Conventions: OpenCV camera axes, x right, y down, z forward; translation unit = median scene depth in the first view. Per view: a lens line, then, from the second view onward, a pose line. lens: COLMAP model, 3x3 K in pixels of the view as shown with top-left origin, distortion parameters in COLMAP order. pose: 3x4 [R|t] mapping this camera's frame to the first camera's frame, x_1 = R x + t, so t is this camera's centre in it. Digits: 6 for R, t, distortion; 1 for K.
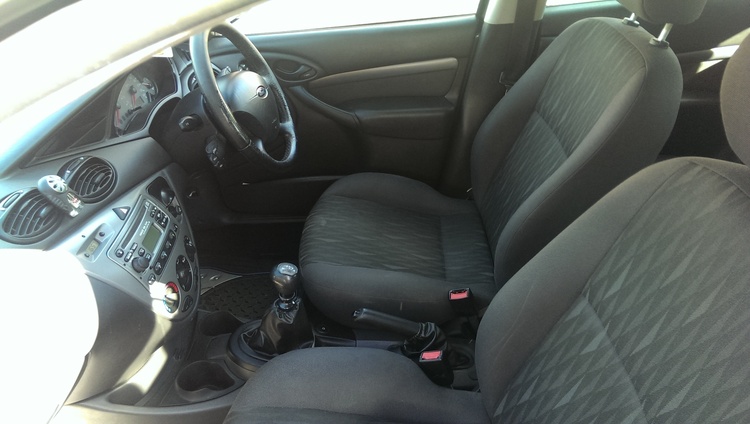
lens RADIAL K [[531.7, 0, 377.5], [0, 531.7, 207.2], [0, 0, 1]] dist [0.104426, -0.145836]
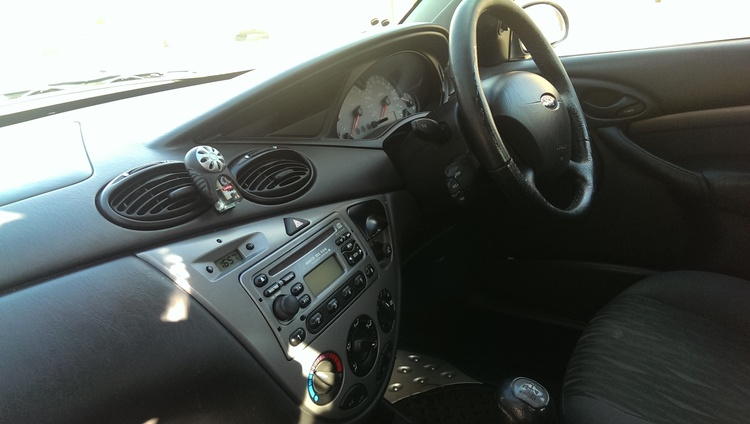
lens RADIAL K [[531.7, 0, 377.5], [0, 531.7, 207.2], [0, 0, 1]] dist [0.104426, -0.145836]
pose [[0.844836, 0.131188, -0.518693, -0.041302], [-0.229818, 0.964459, -0.130392, 0.041180], [0.483152, 0.229365, 0.844959, 0.403965]]
